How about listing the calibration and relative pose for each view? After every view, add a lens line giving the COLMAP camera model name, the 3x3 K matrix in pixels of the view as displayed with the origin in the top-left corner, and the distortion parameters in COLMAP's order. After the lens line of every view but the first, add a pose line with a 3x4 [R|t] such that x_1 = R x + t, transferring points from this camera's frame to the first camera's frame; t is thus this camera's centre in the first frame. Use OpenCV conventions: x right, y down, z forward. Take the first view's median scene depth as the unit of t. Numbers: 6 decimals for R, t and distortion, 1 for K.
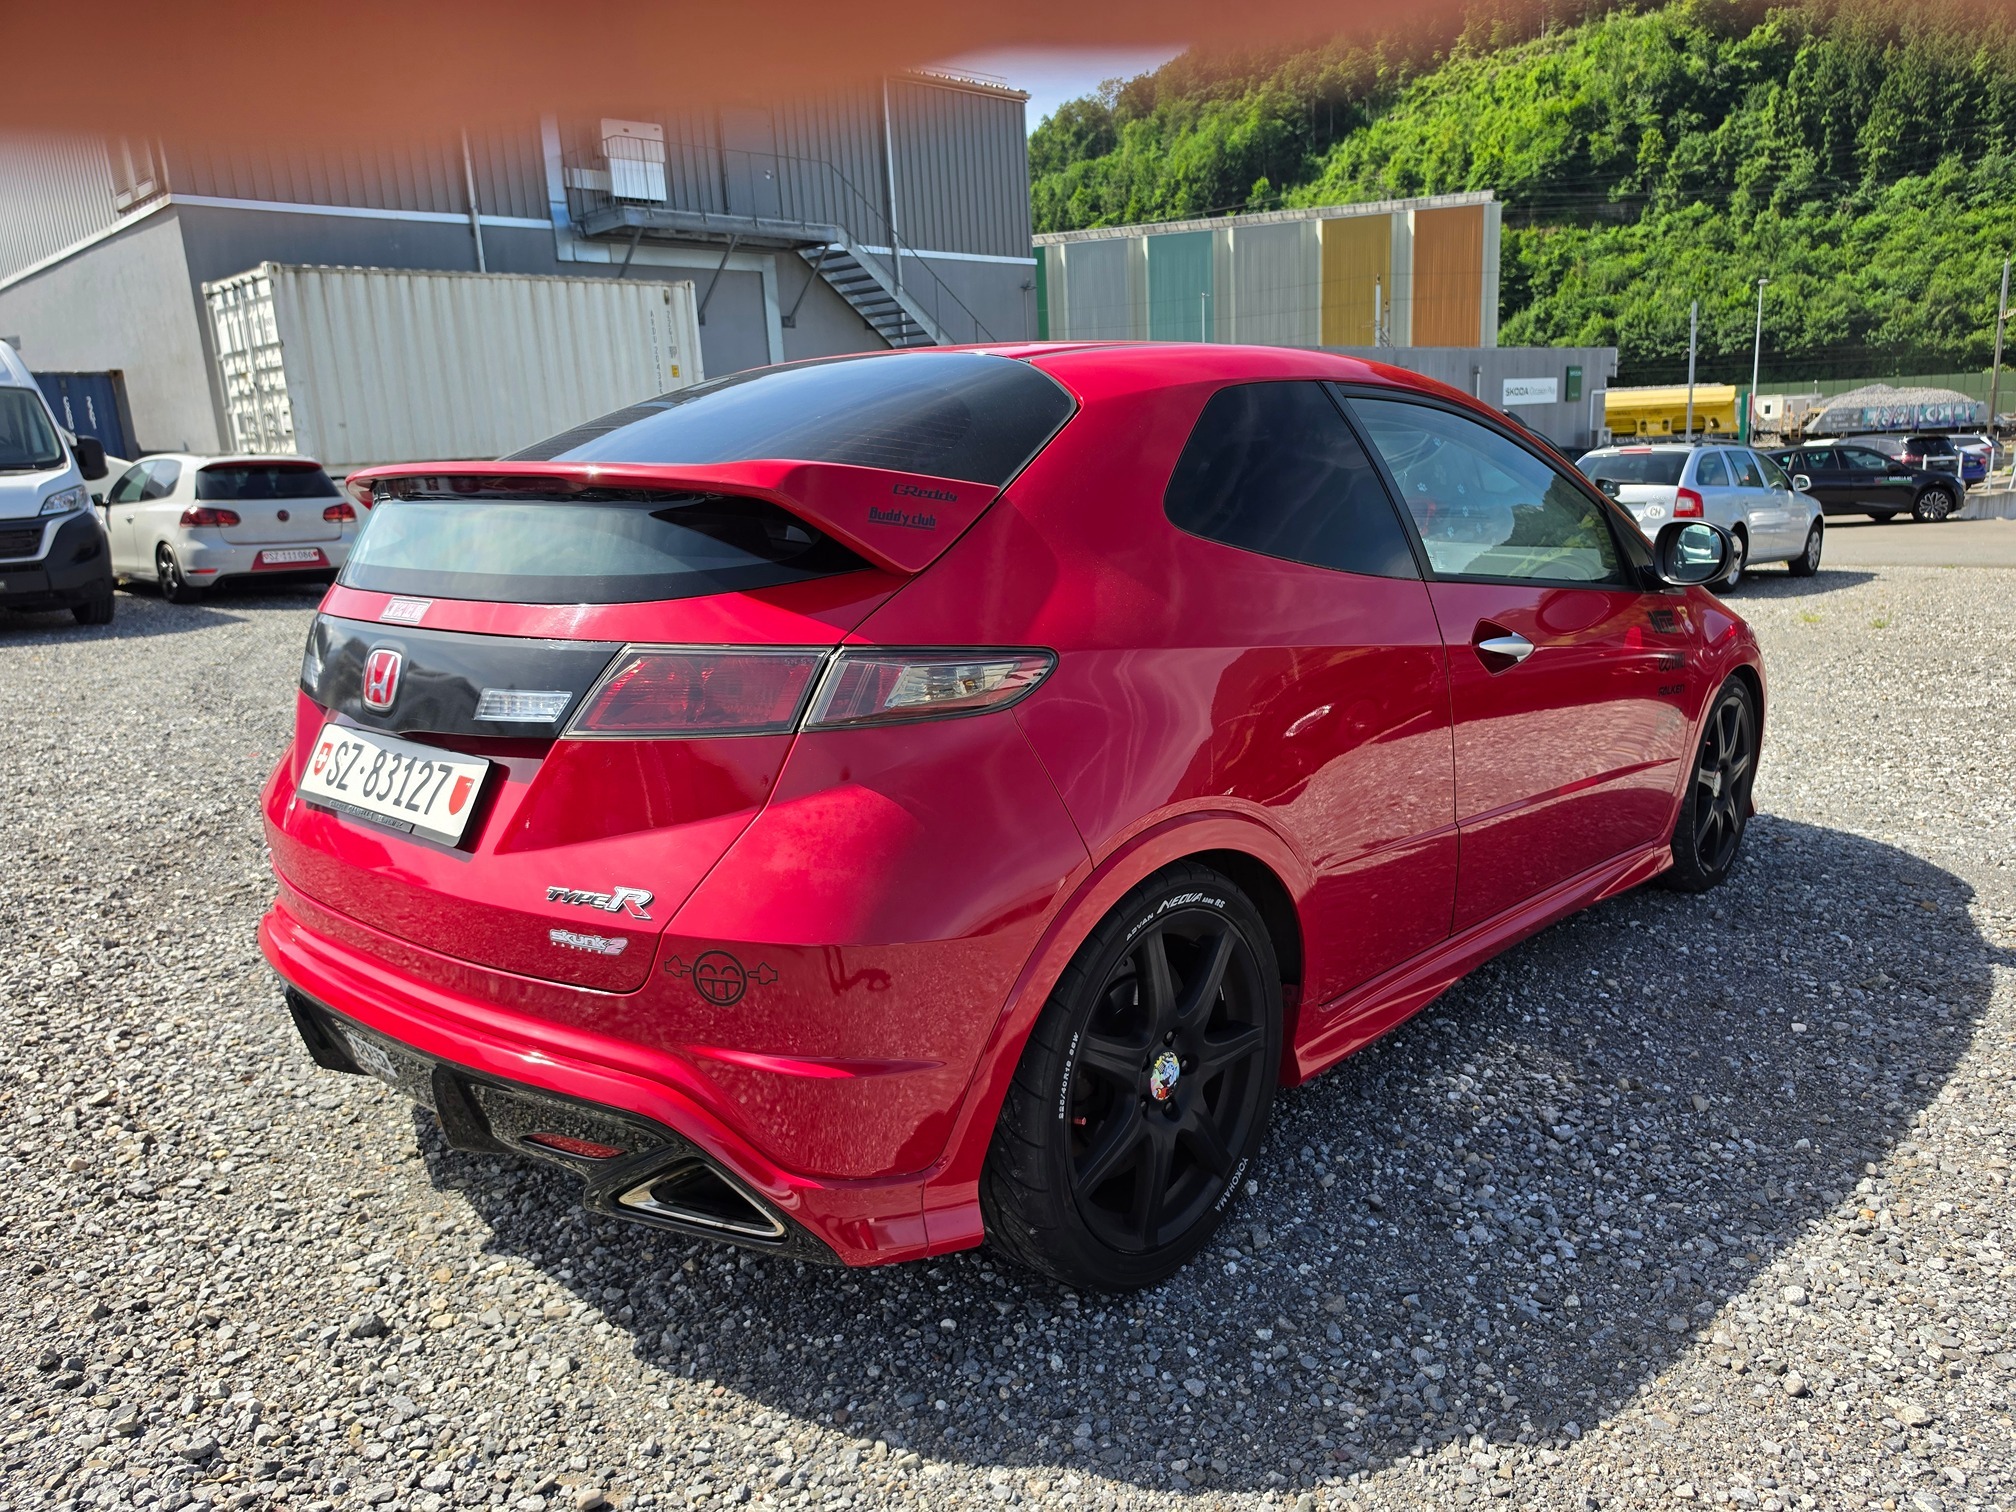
lens RADIAL K [[1620.1, 0, 1008.0], [0, 1620.1, 756.0], [0, 0, 1]] dist [0.000353, -0.007747]
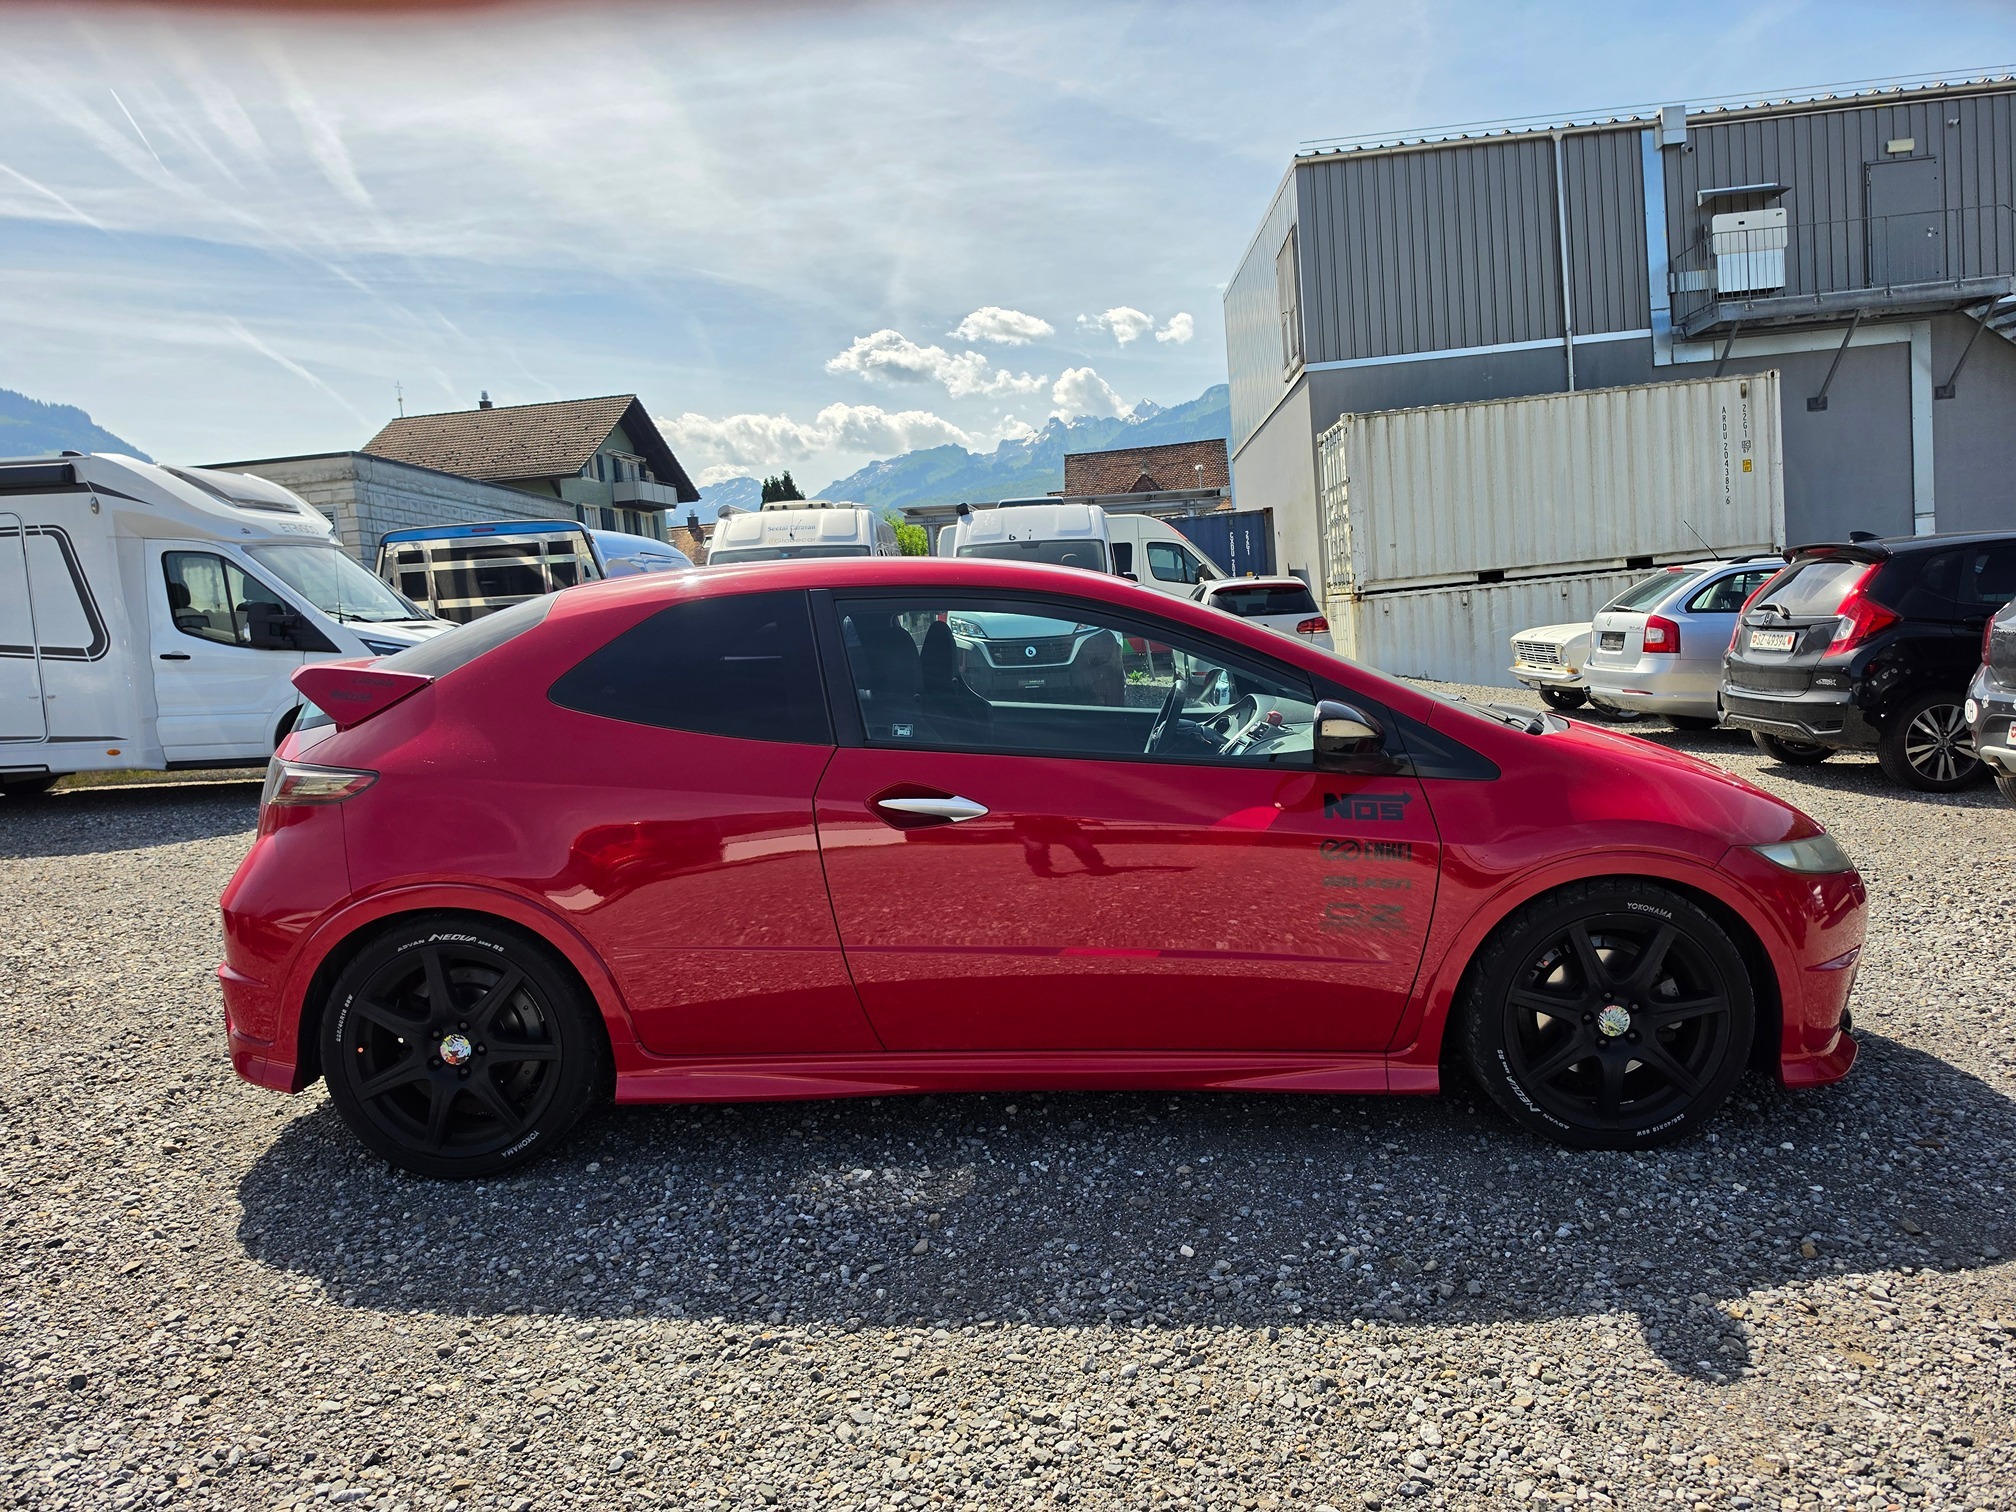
lens RADIAL K [[1620.1, 0, 1008.0], [0, 1620.1, 756.0], [0, 0, 1]] dist [0.000353, -0.007747]
pose [[0.608609, 0.053919, -0.791637, 0.296461], [-0.091515, 0.995800, -0.002531, -0.023505], [0.788176, 0.073987, 0.610987, 0.079487]]
